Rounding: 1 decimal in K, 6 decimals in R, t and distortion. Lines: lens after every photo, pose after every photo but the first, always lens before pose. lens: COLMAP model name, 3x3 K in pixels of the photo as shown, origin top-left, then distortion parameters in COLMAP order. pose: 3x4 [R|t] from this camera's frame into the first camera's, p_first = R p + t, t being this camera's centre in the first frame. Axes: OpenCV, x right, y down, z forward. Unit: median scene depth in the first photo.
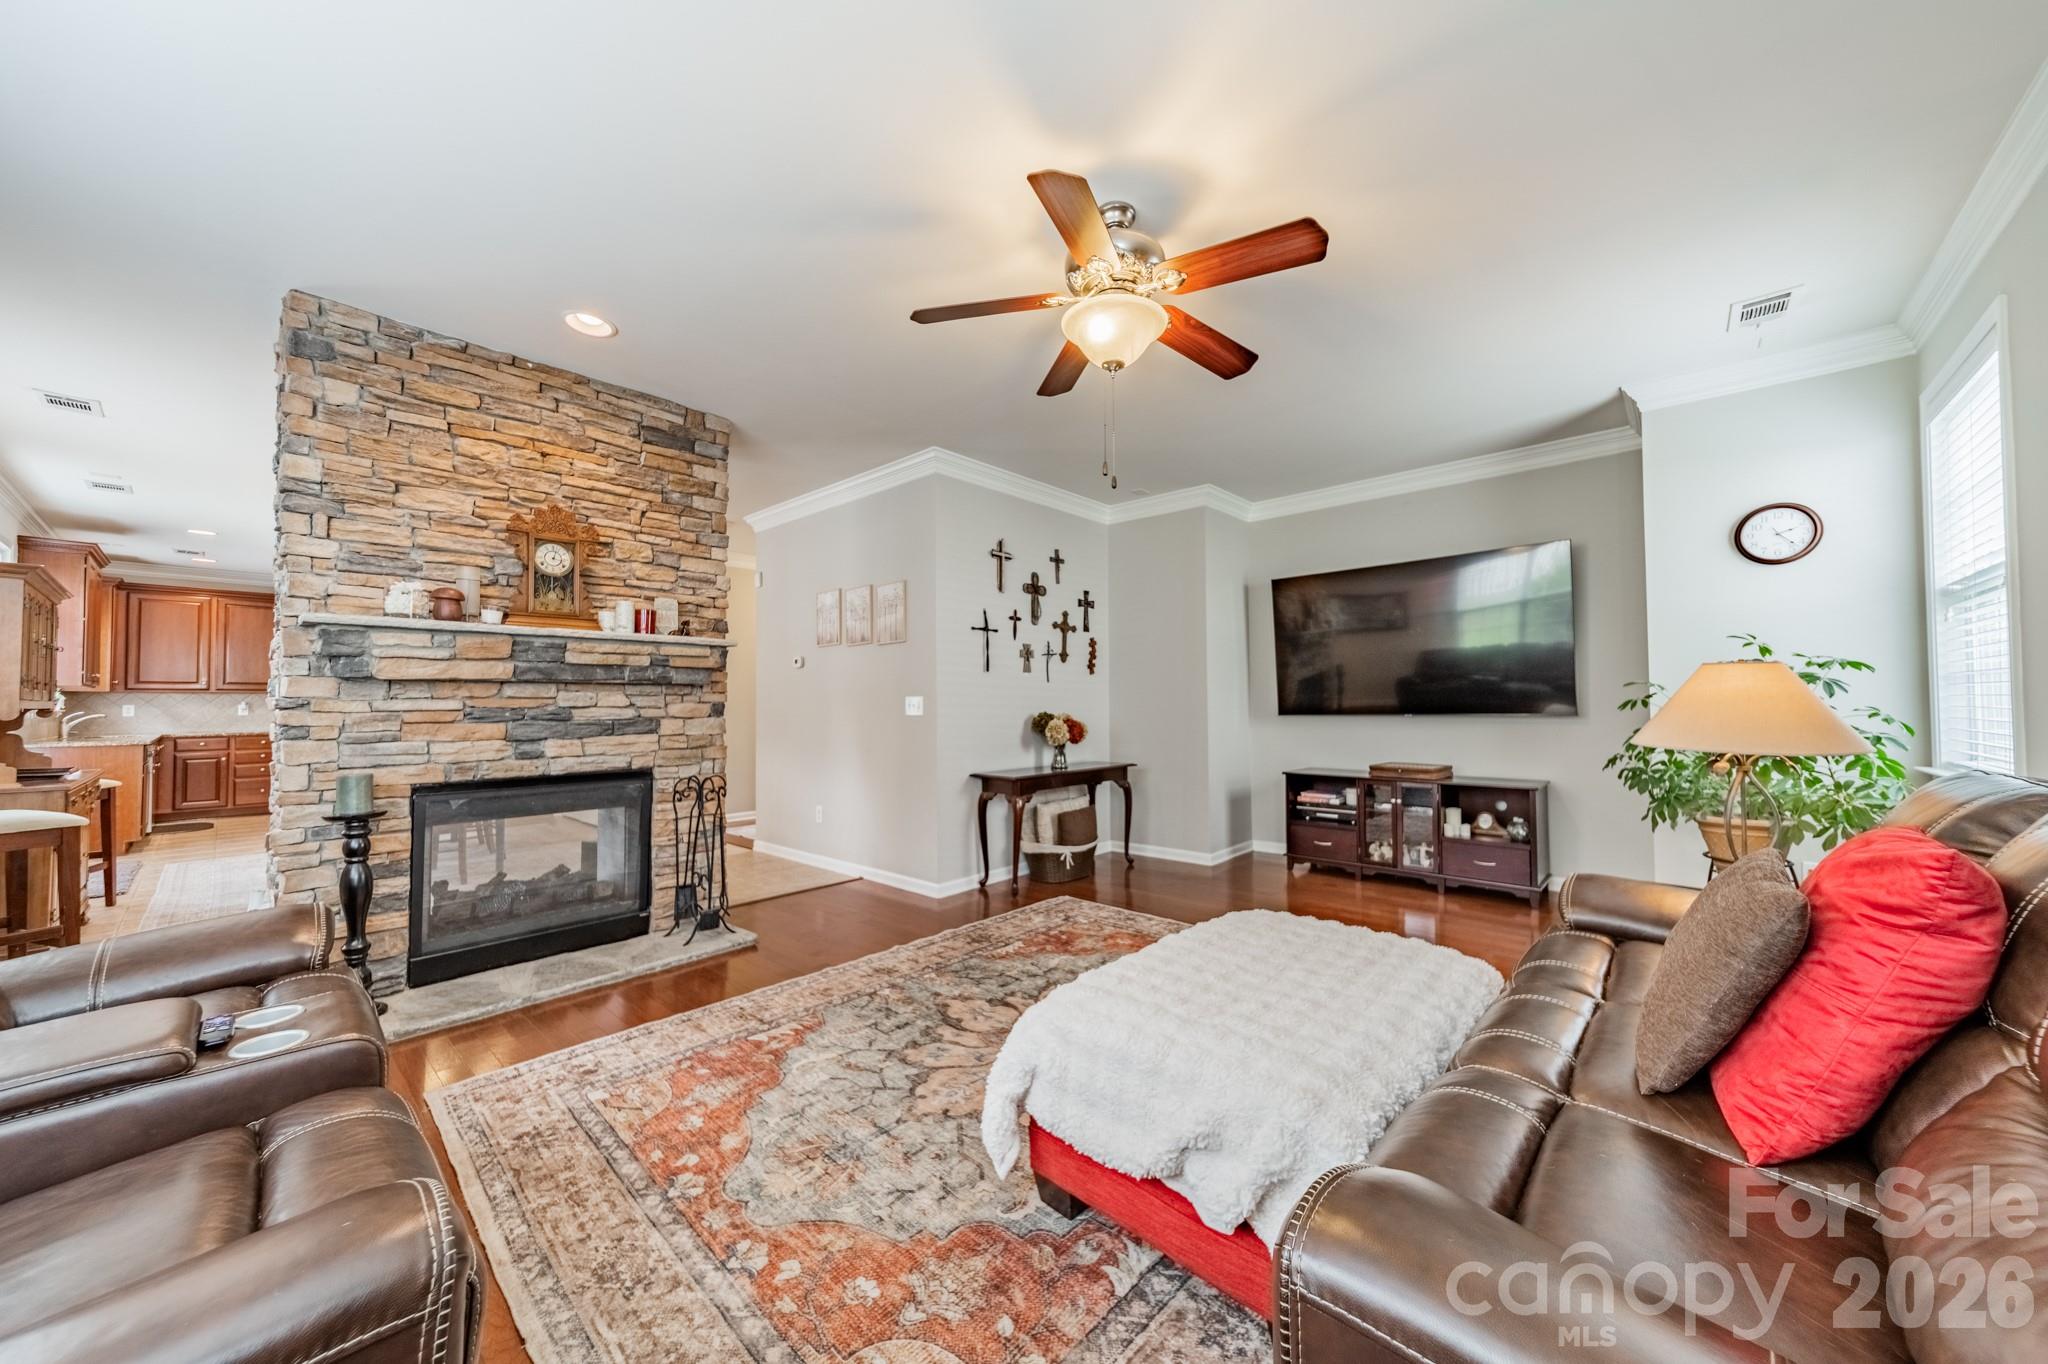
lens RADIAL K [[720.2, 0, 1034.7], [0, 720.2, 688.3], [0, 0, 1]] dist [0.006782, -0.000069]
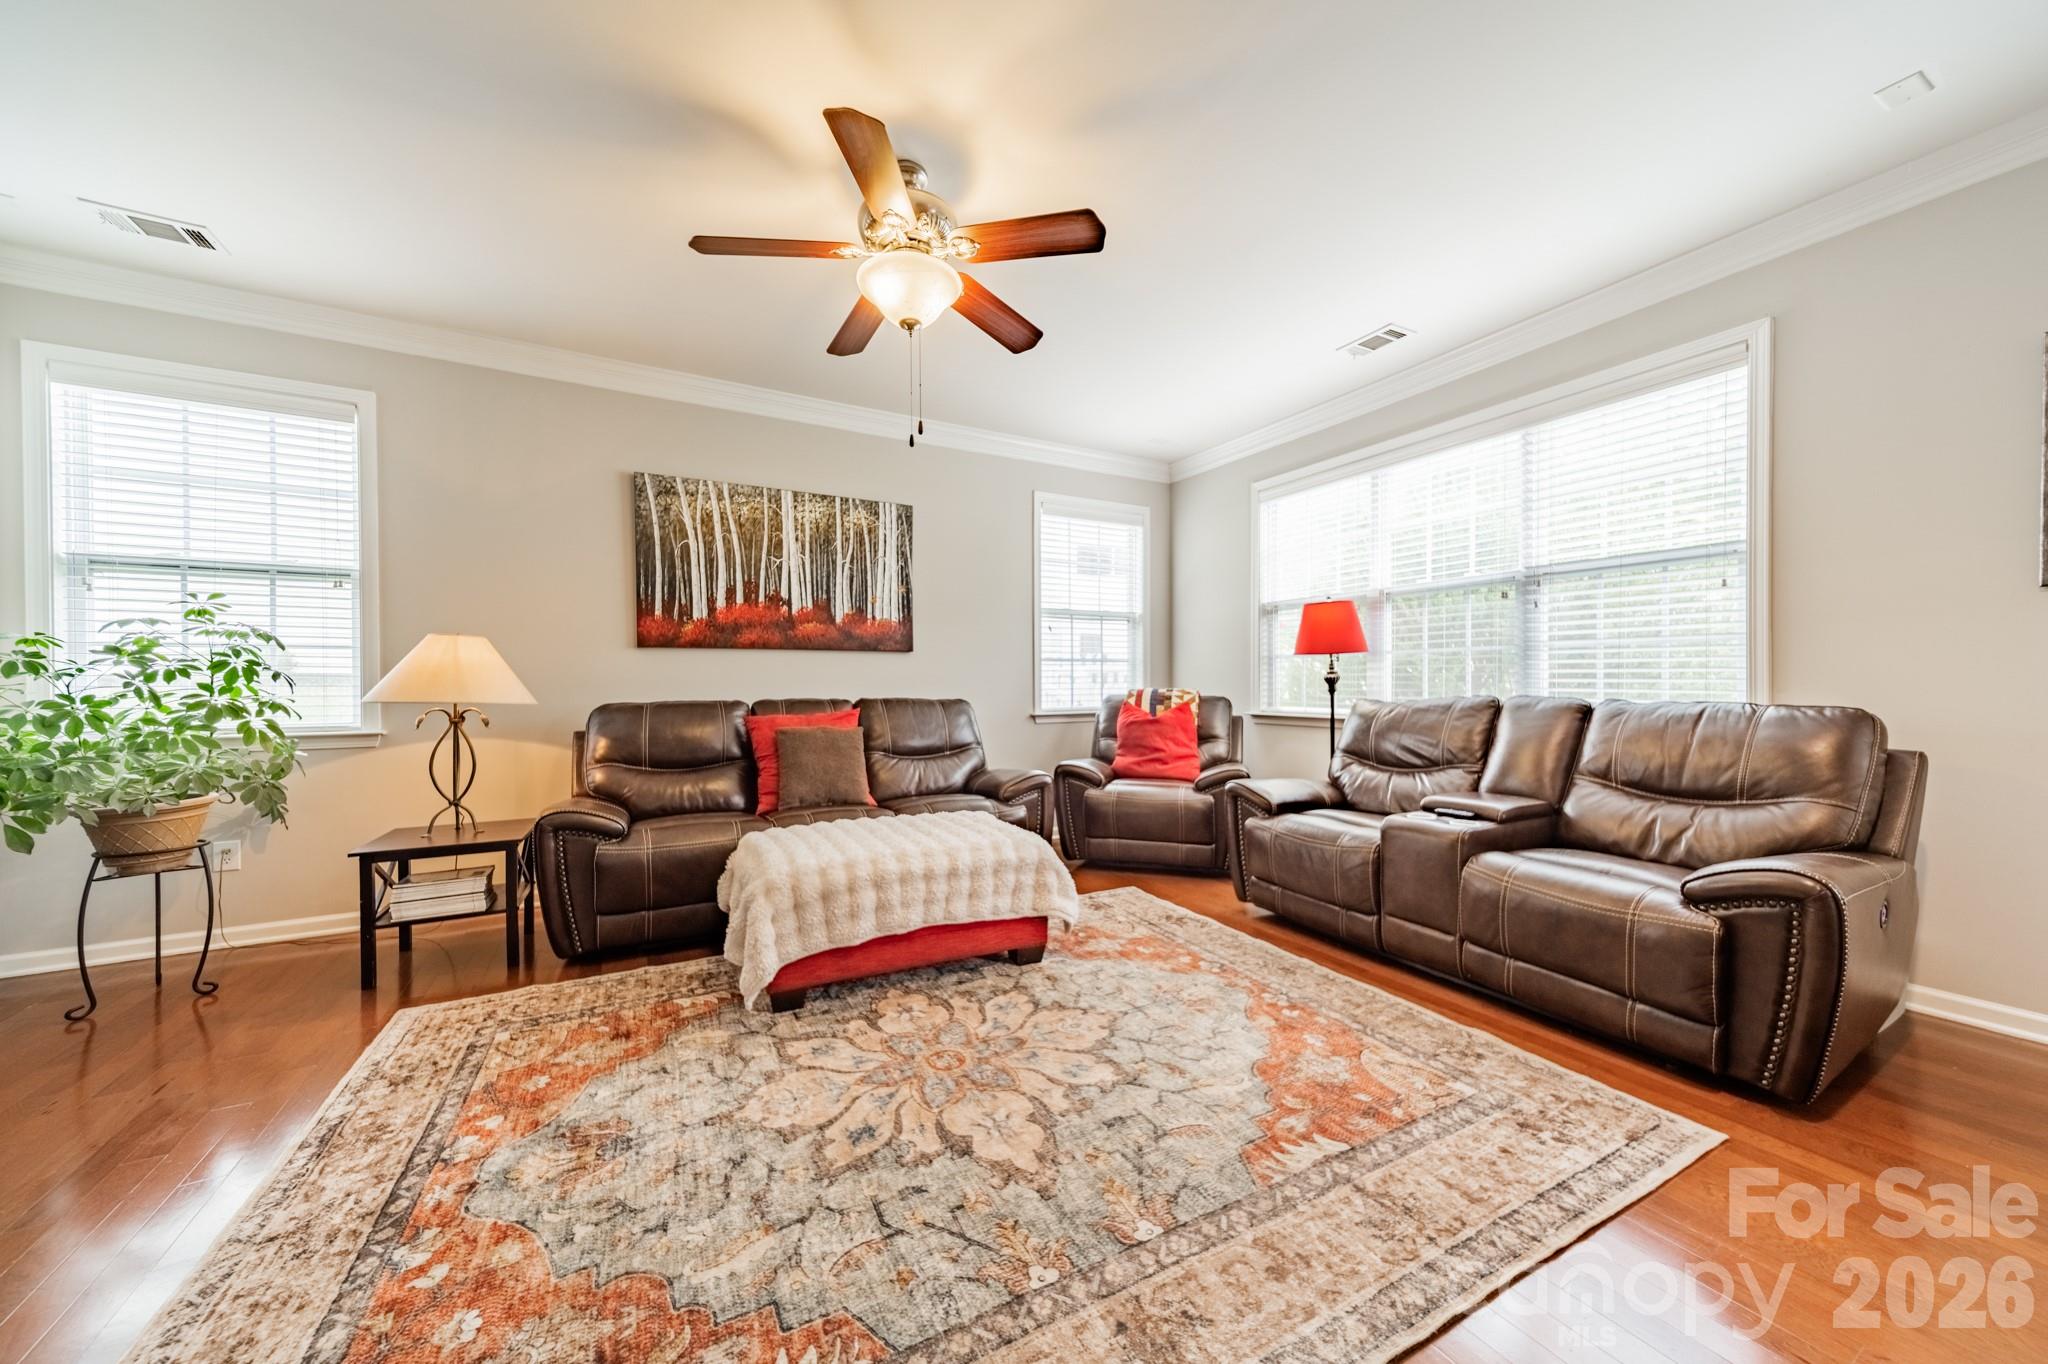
lens RADIAL K [[720.0, 0, 1029.4], [0, 720.0, 688.4], [0, 0, 1]] dist [0.008507, -0.000561]
pose [[-0.944727, 0.010403, 0.327692, -0.328014], [0.005336, 0.999852, -0.016359, 0.072196], [-0.327813, -0.013707, -0.944643, 1.651187]]
